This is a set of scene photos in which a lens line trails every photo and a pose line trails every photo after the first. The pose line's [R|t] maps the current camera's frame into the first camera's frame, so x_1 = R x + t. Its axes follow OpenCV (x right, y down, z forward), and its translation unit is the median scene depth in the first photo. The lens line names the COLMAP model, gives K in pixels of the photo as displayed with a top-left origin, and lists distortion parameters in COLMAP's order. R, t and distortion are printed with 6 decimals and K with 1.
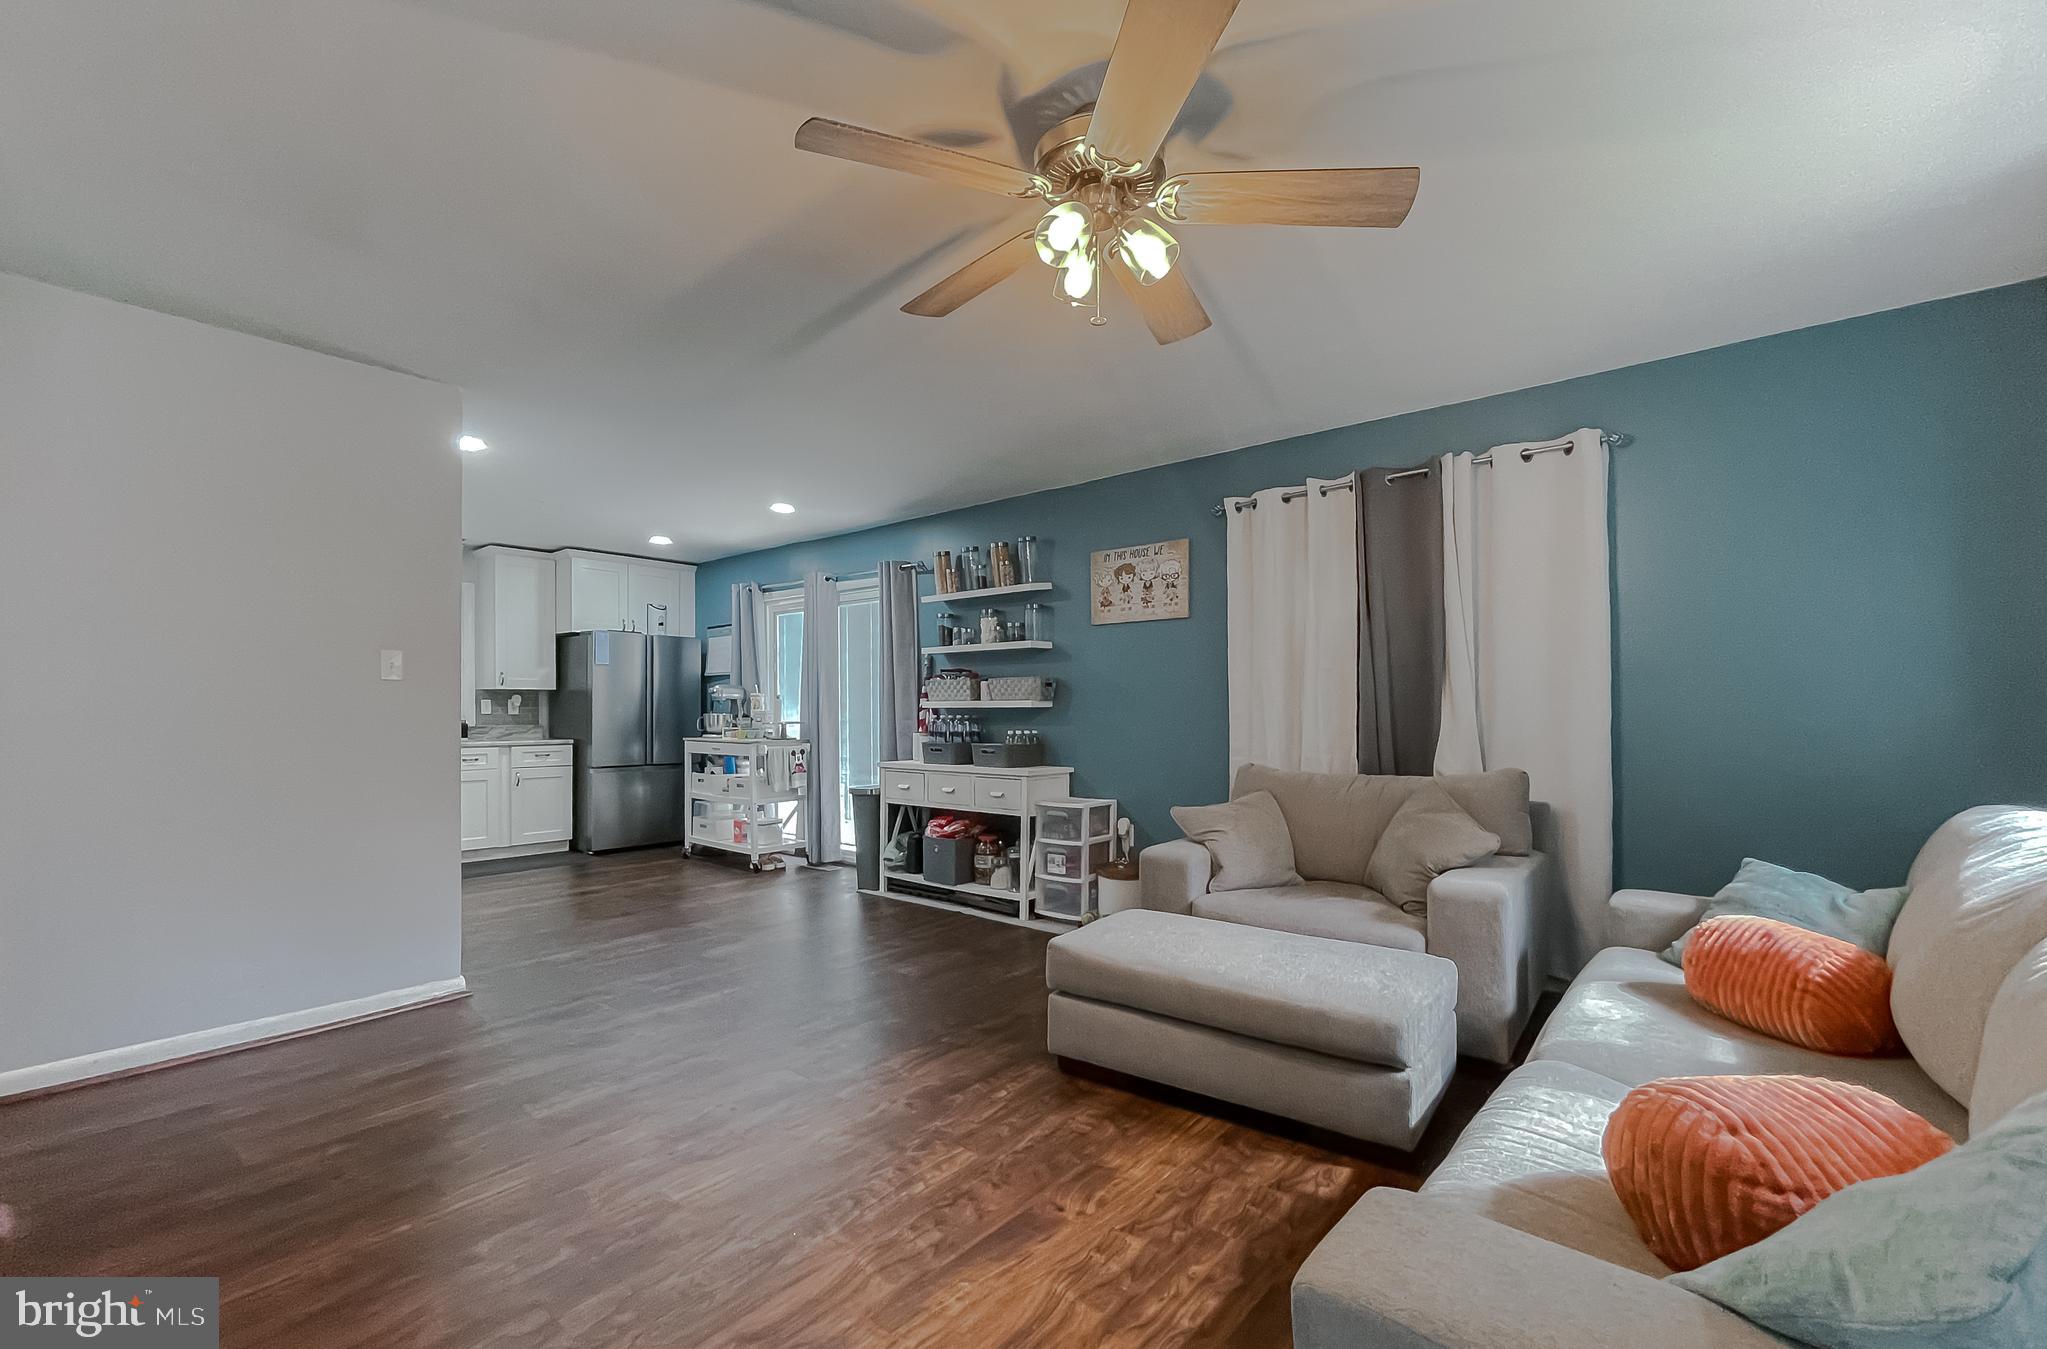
lens RADIAL K [[830.9, 0, 1020.8], [0, 830.9, 712.2], [0, 0, 1]] dist [-0.014275, -0.000048]
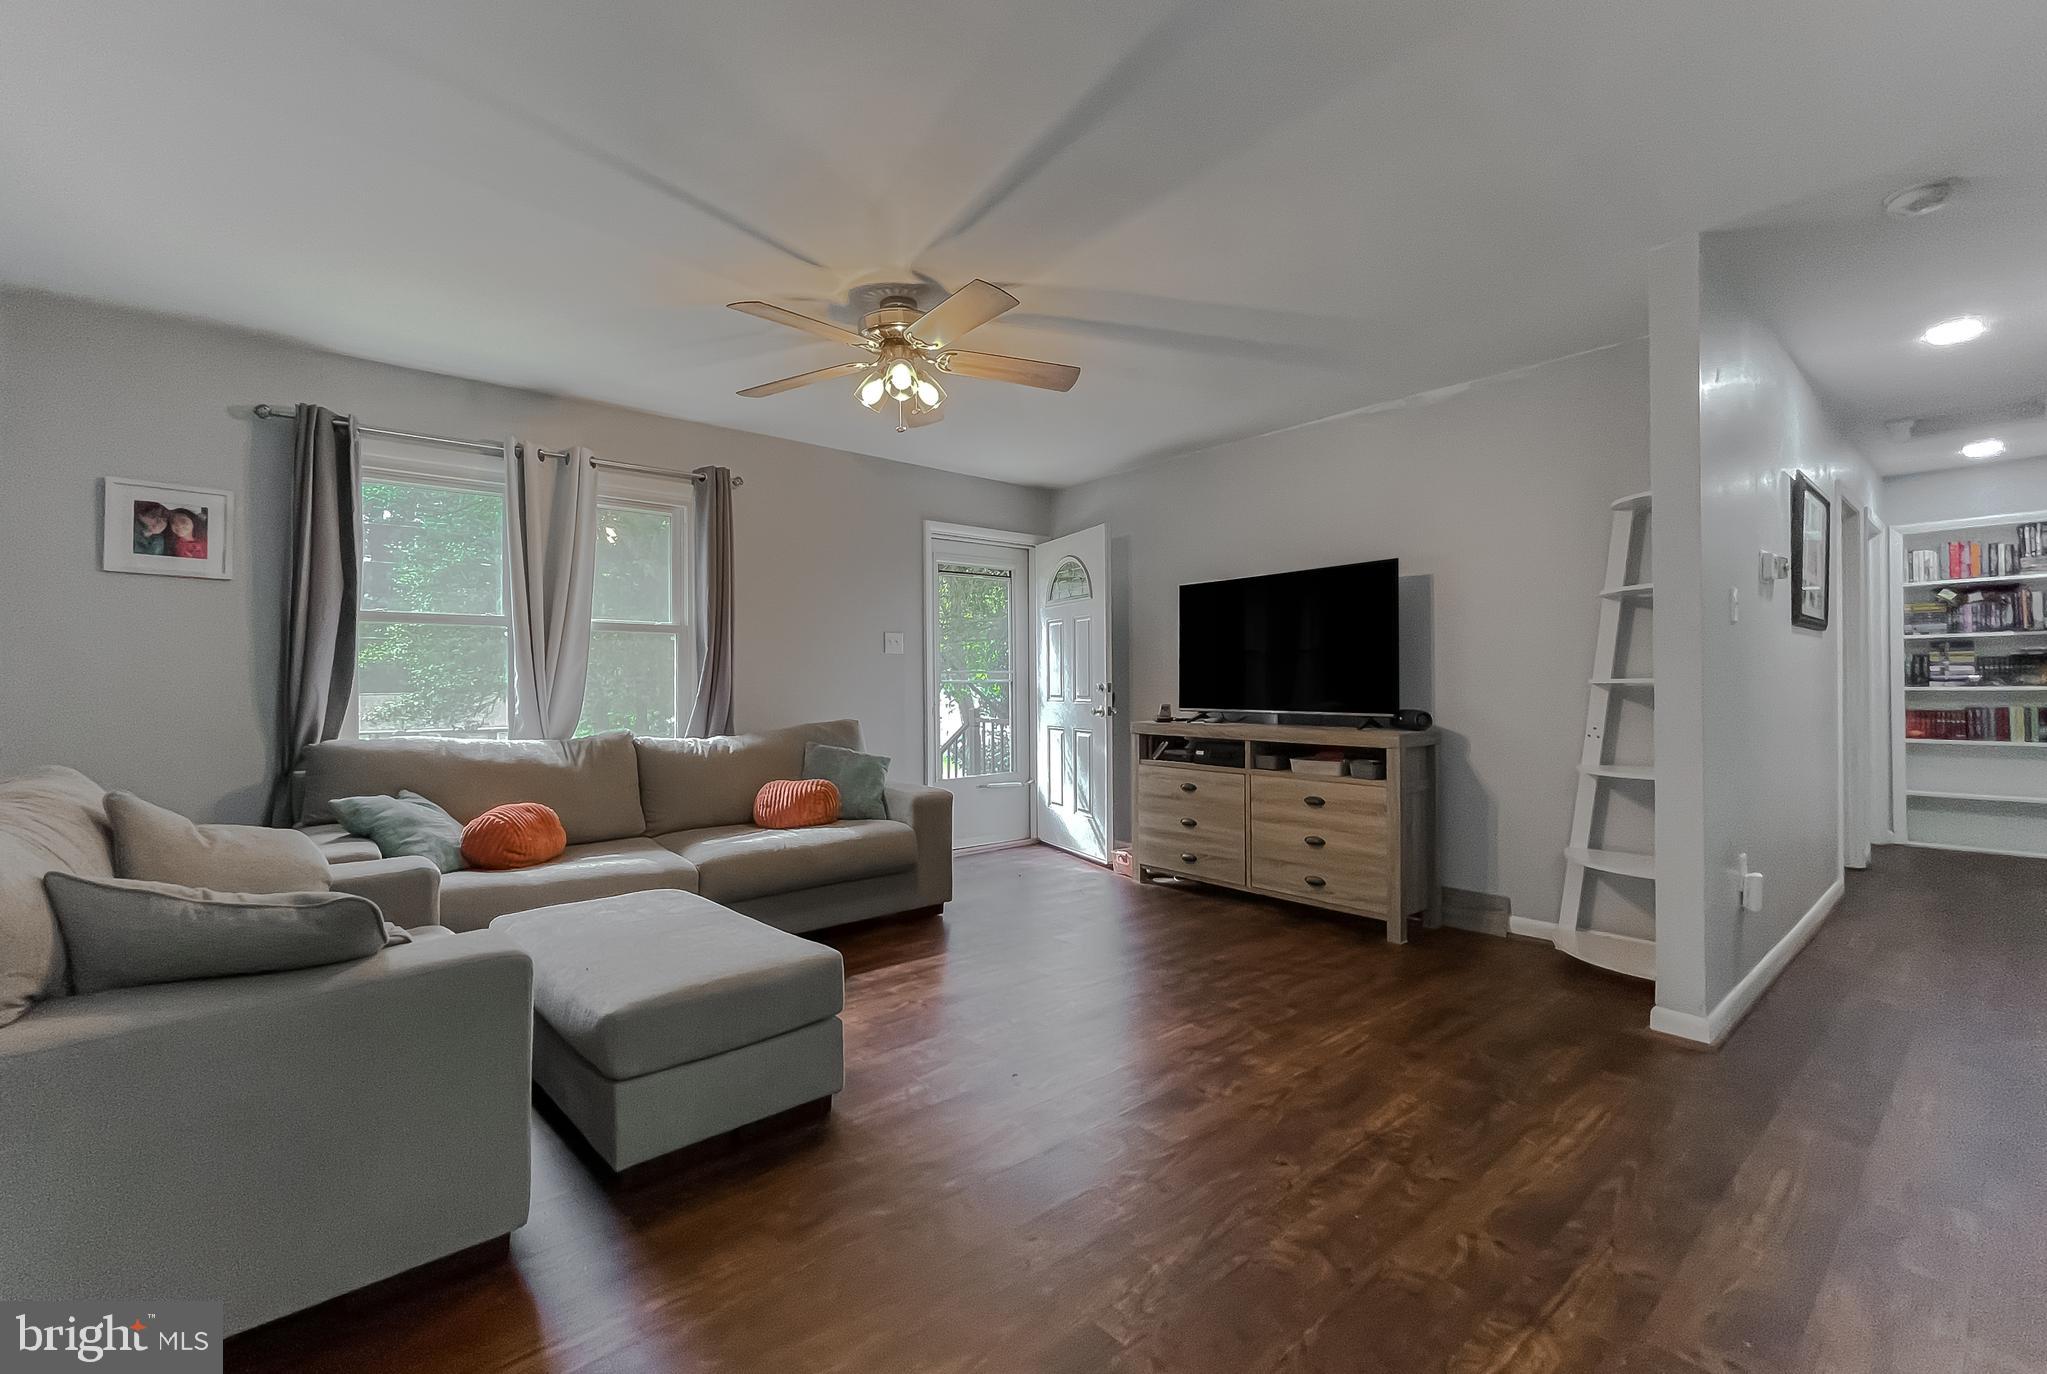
lens RADIAL K [[859.4, 0, 1016.2], [0, 859.4, 679.7], [0, 0, 1]] dist [0.002977, 0.000697]
pose [[-0.984981, 0.009395, 0.172407, -0.116168], [0.007724, 0.999916, -0.010365, 0.007058], [-0.172490, -0.008877, -0.984971, 0.741587]]
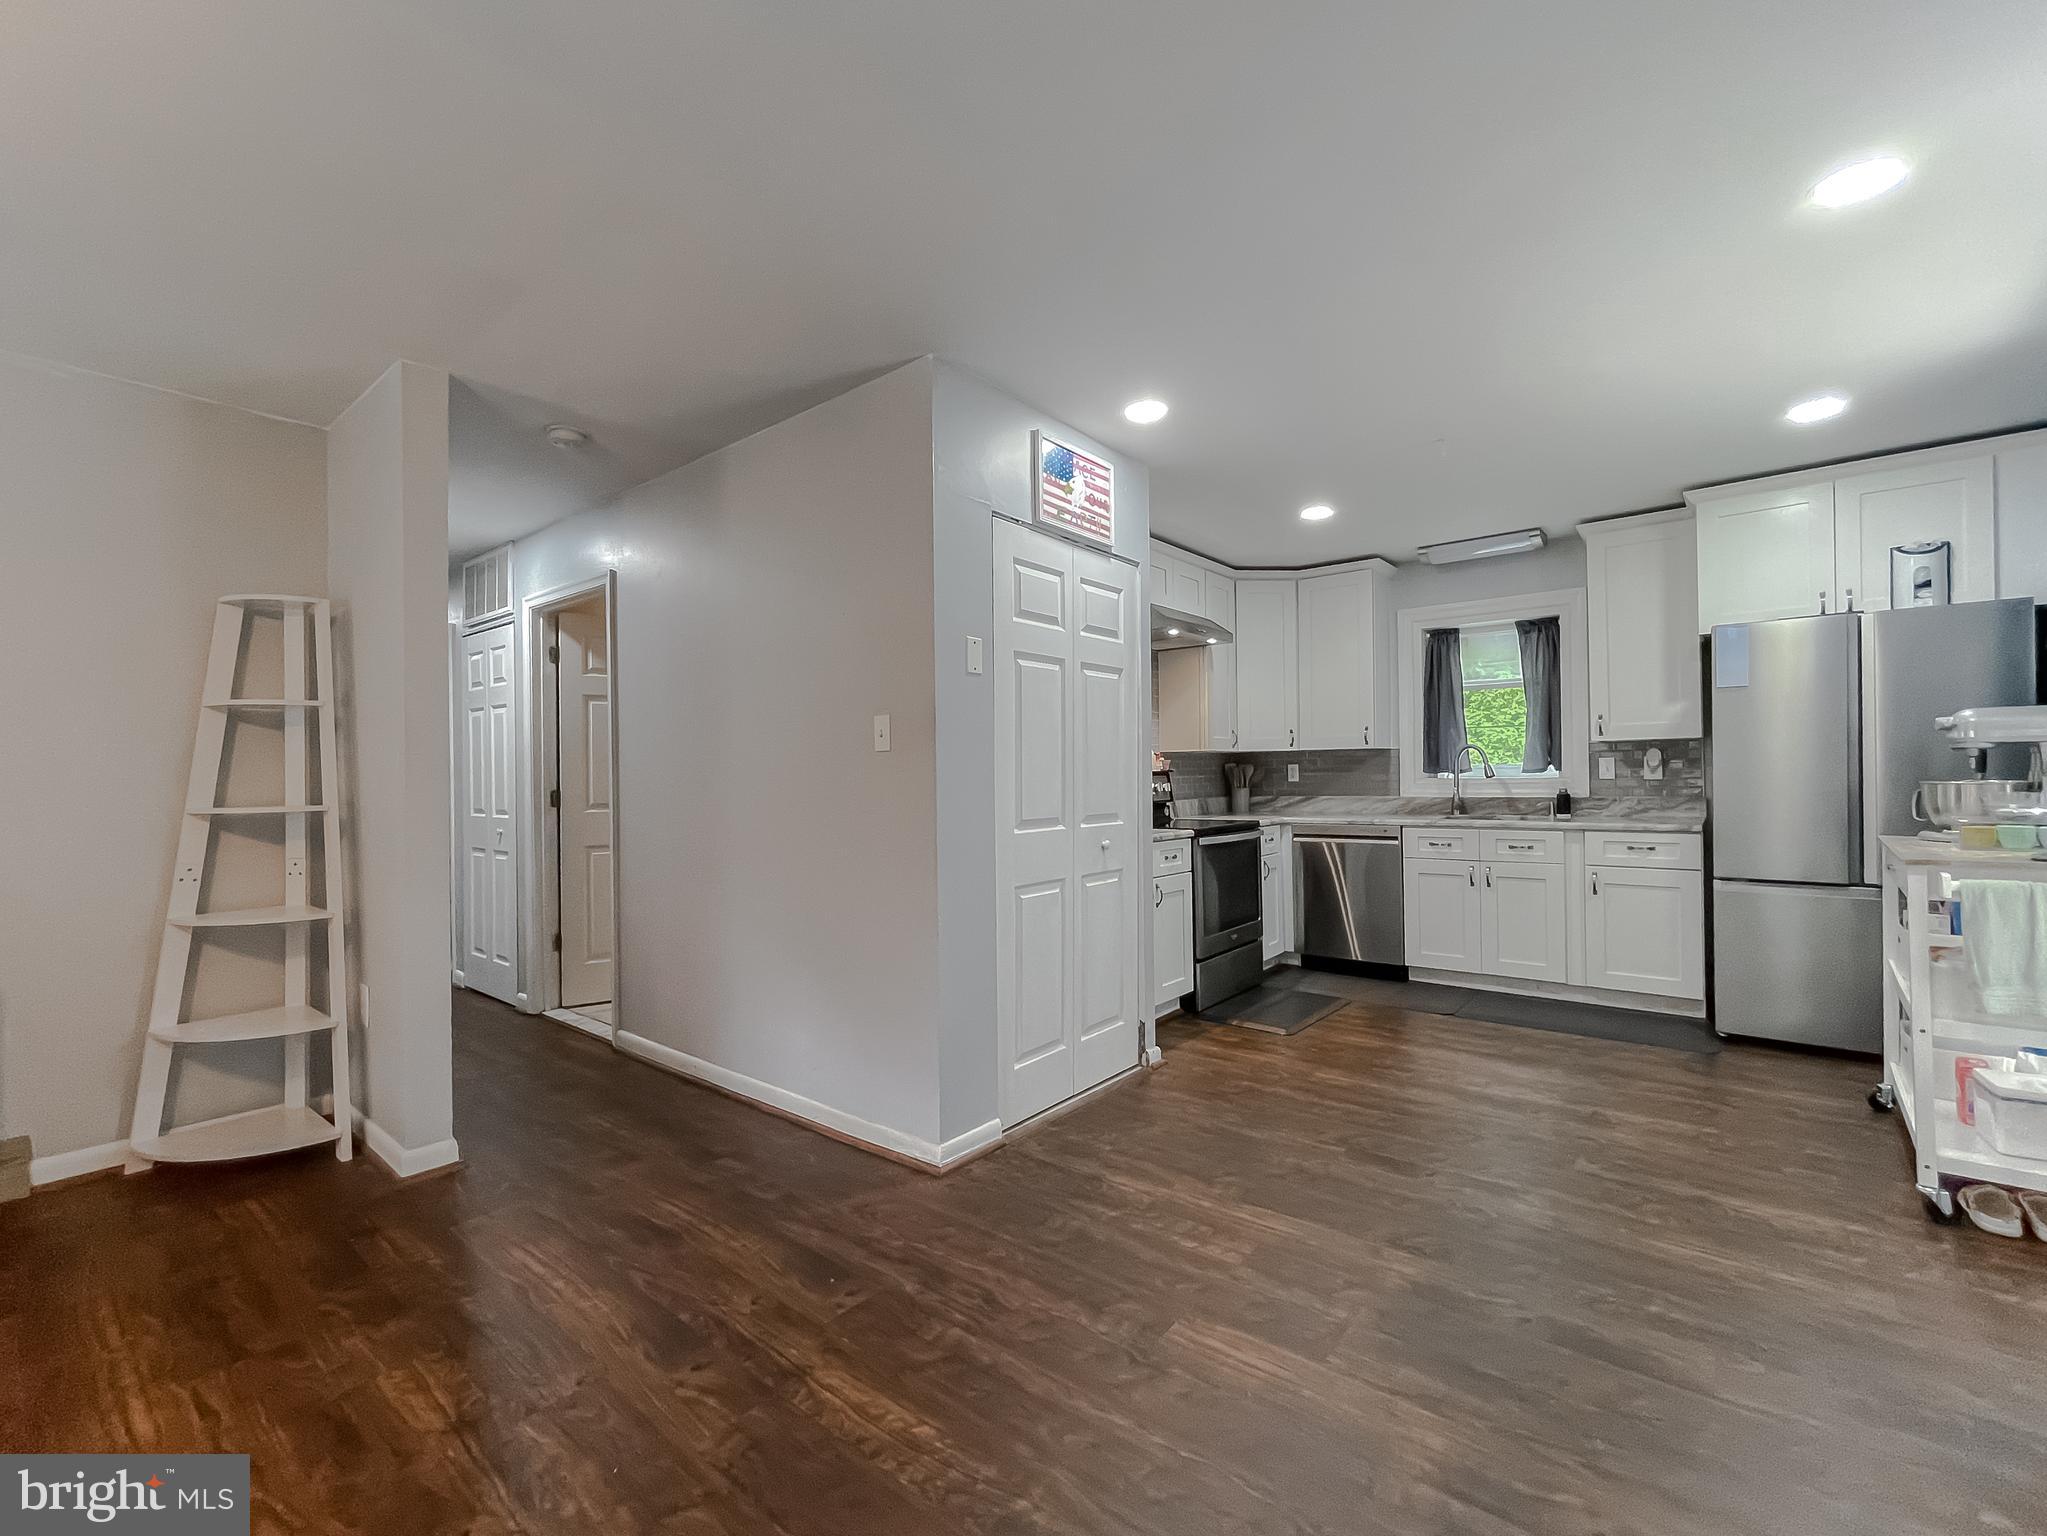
lens RADIAL K [[879.9, 0, 1017.8], [0, 879.9, 777.0], [0, 0, 1]] dist [0.002332, 0.000395]
pose [[0.003717, 0.003184, -0.999988, 0.061517], [0.012525, 0.999916, 0.003231, -0.007930], [0.999915, -0.012537, 0.003677, 0.558774]]
